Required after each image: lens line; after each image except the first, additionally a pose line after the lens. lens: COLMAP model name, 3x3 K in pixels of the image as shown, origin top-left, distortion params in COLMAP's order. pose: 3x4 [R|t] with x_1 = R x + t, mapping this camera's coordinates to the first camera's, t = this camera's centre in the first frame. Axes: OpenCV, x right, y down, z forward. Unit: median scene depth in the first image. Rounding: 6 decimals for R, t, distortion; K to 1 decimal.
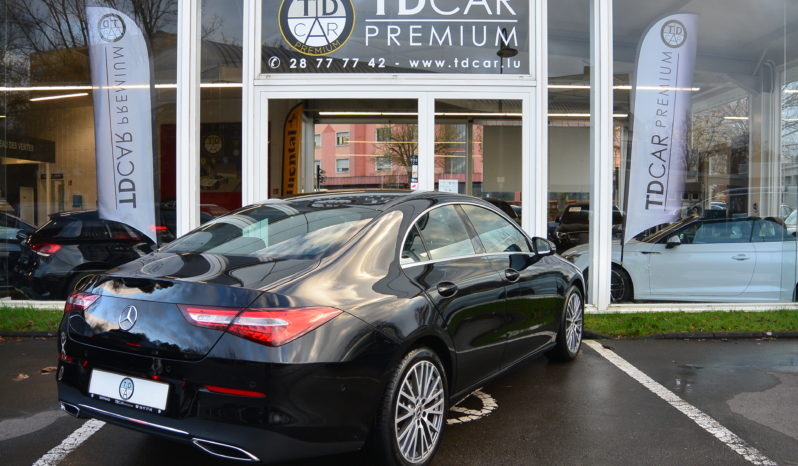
lens RADIAL K [[682.1, 0, 399.2], [0, 682.1, 232.3], [0, 0, 1]] dist [-0.143674, 0.066659]
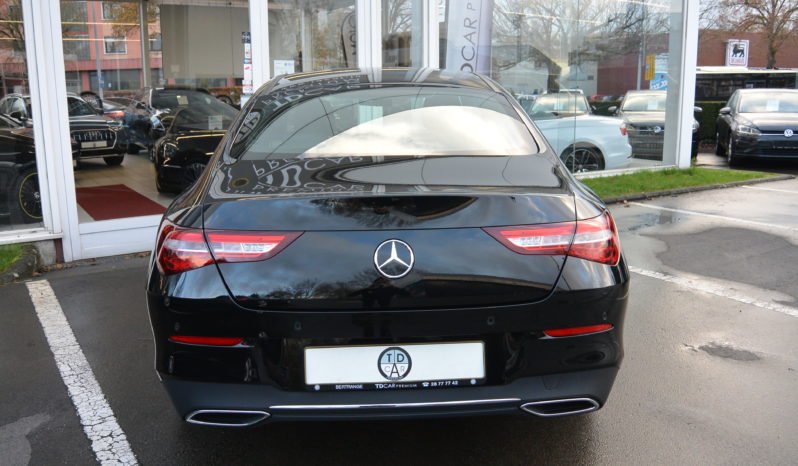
lens RADIAL K [[682.1, 0, 398.8], [0, 682.1, 235.9], [0, 0, 1]] dist [-0.143674, 0.066659]
pose [[0.844159, -0.120707, 0.522326, -0.725945], [0.030681, 0.983603, 0.177720, -0.012057], [-0.535213, -0.133999, 0.834021, 0.428451]]
